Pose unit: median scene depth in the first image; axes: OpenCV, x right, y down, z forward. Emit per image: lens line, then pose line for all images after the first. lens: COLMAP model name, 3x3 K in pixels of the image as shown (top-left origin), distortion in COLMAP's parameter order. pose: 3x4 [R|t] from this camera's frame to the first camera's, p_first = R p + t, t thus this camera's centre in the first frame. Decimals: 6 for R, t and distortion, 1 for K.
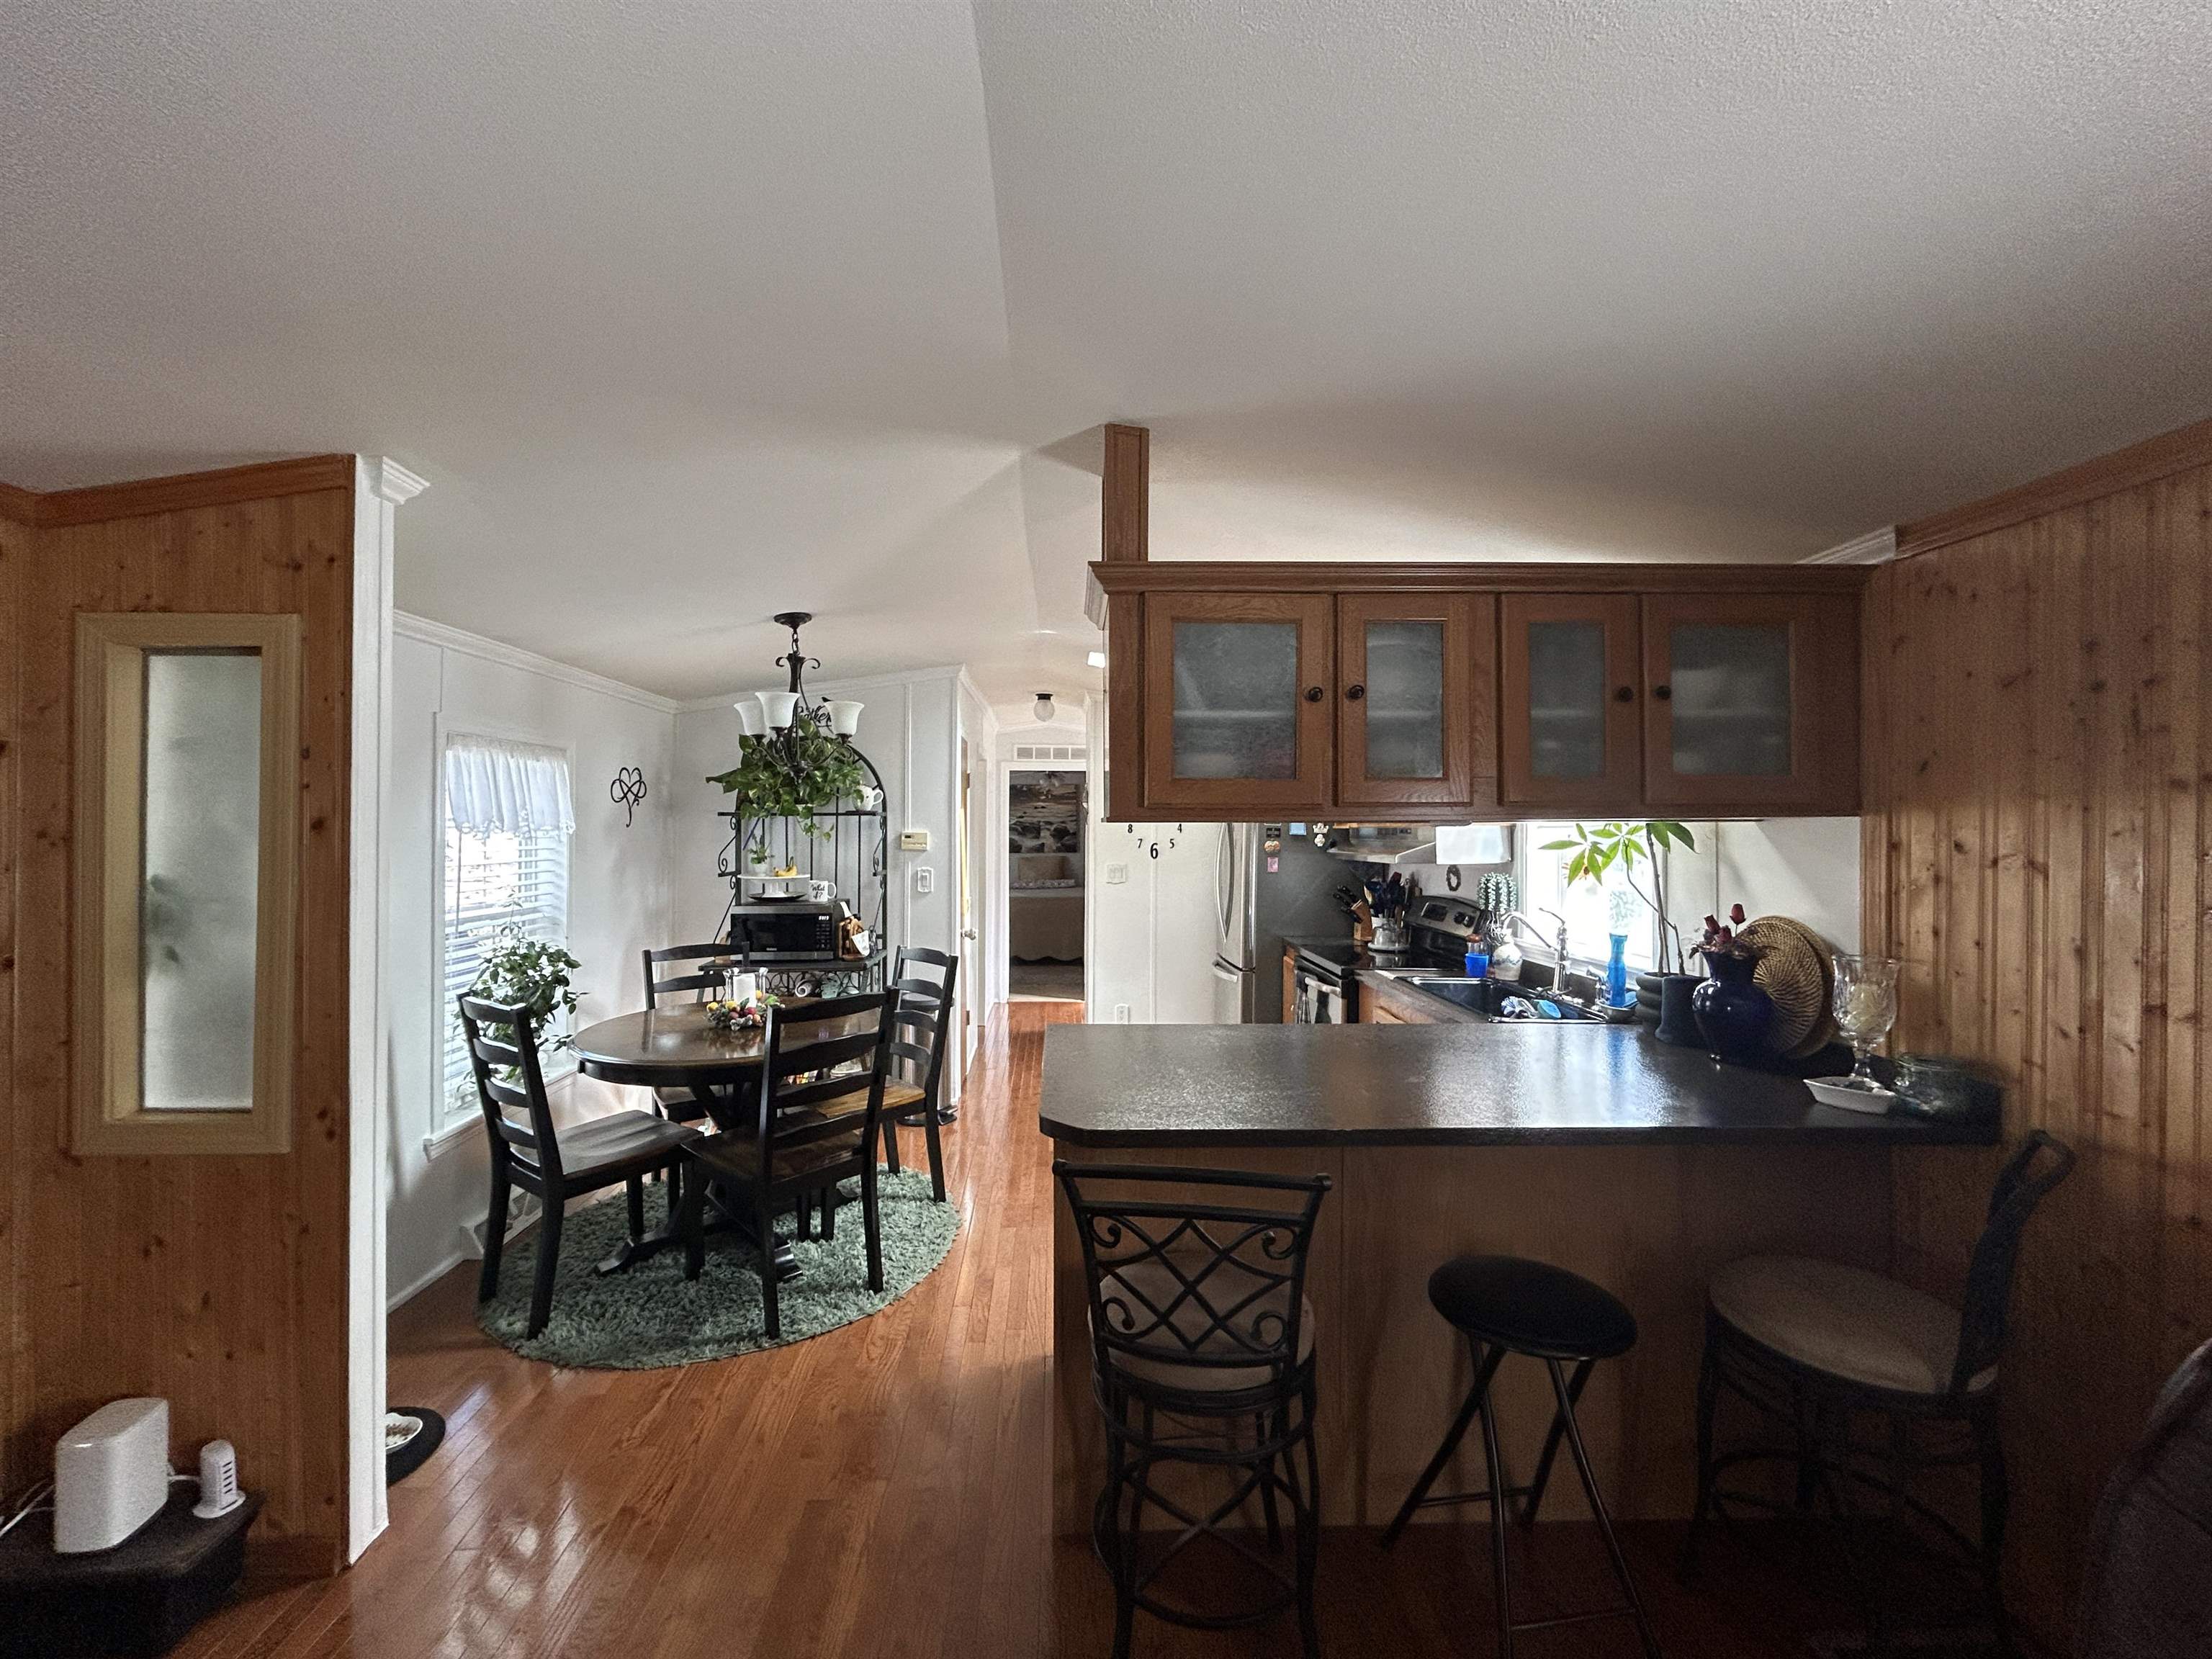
lens RADIAL K [[886.3, 0, 1103.9], [0, 886.3, 824.2], [0, 0, 1]] dist [-0.001535, 0.002841]
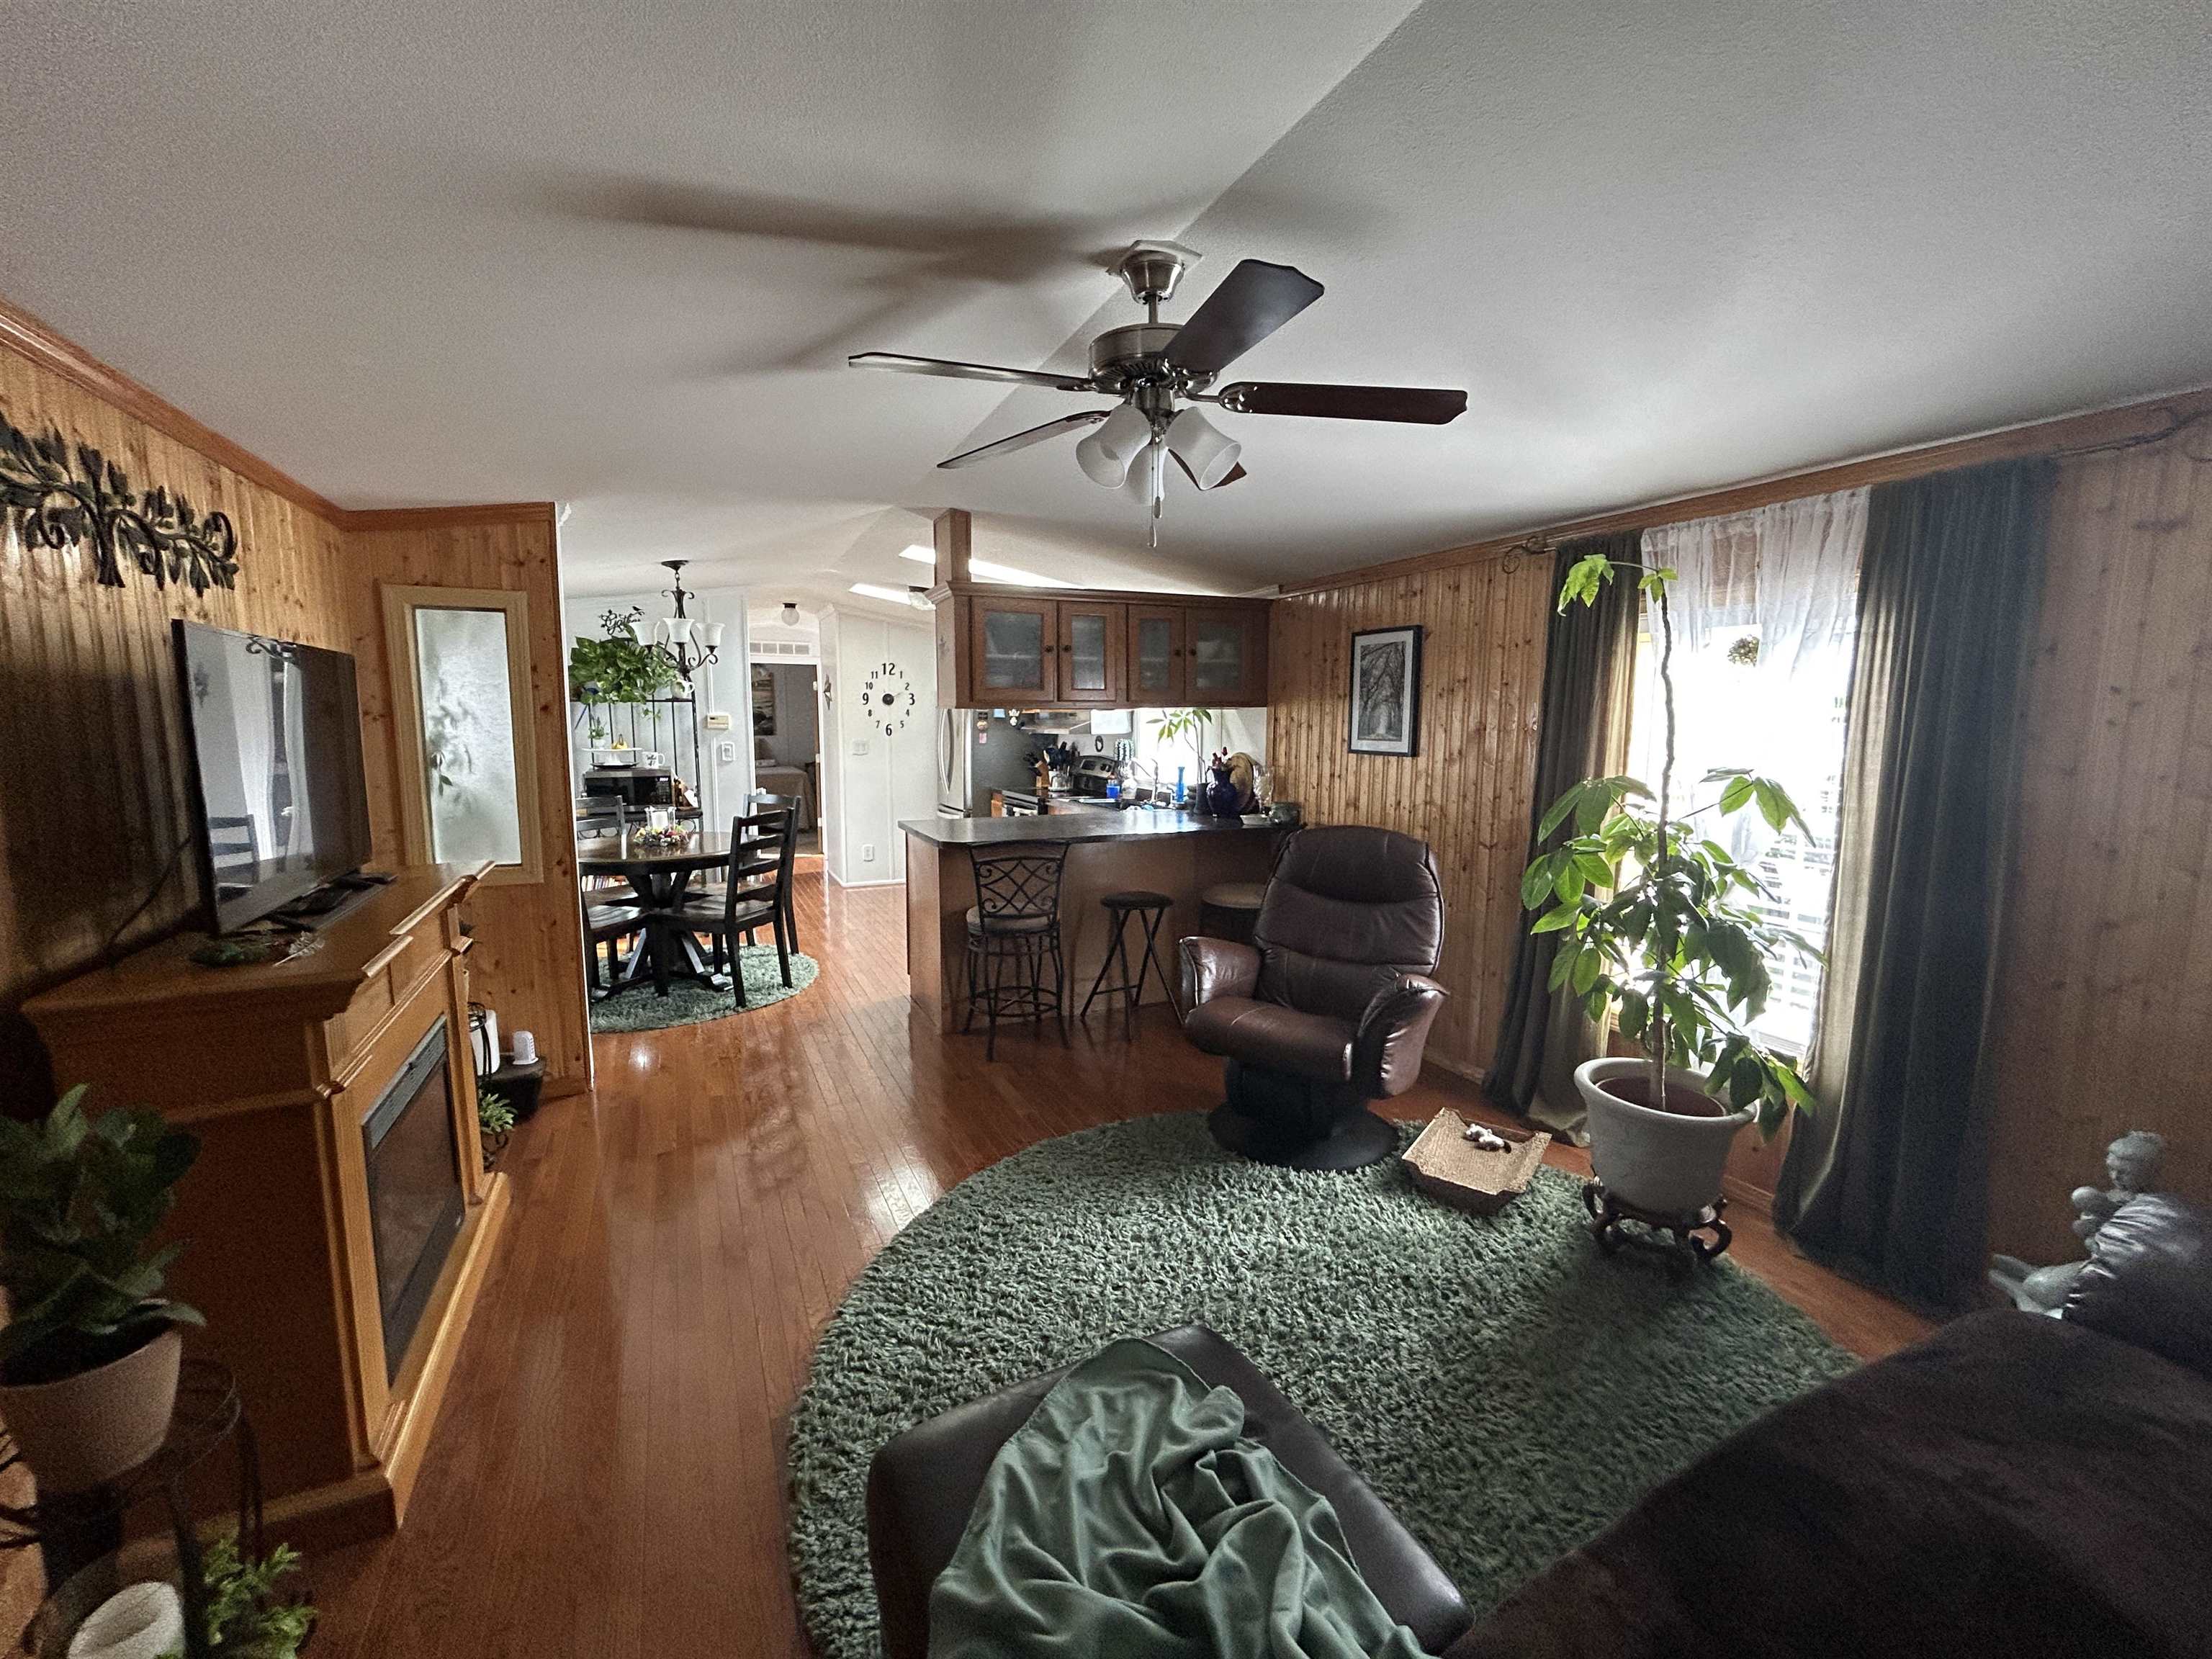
lens RADIAL K [[886.3, 0, 1103.9], [0, 886.3, 824.2], [0, 0, 1]] dist [-0.001535, 0.002841]
pose [[0.920790, -0.046830, 0.387237, -0.420568], [-0.002808, 0.991945, 0.126636, 0.002597], [-0.390048, -0.117692, 0.913242, -0.908851]]
